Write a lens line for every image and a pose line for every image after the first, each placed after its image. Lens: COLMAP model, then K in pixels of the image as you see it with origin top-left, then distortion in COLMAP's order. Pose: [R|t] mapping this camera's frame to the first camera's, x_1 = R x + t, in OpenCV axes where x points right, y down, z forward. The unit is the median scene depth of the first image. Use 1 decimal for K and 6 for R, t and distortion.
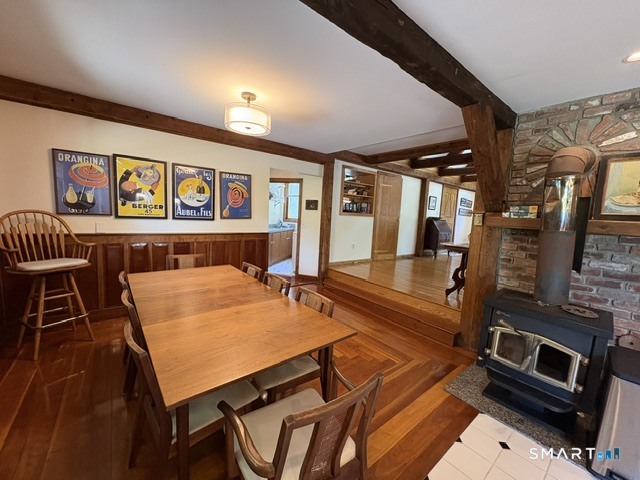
lens RADIAL K [[254.7, 0, 319.9], [0, 254.7, 240.9], [0, 0, 1]] dist [-0.000940, -0.000509]
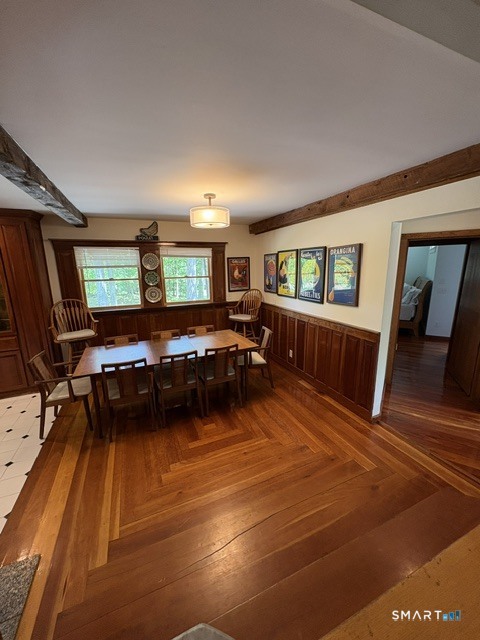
lens RADIAL K [[254.7, 0, 240.1], [0, 254.7, 319.5], [0, 0, 1]] dist [-0.000940, -0.000509]
pose [[-0.270506, 0.151577, -0.950711, 0.572629], [-0.108123, 0.976496, 0.186452, -0.174072], [0.956627, 0.153231, -0.247759, 1.012387]]
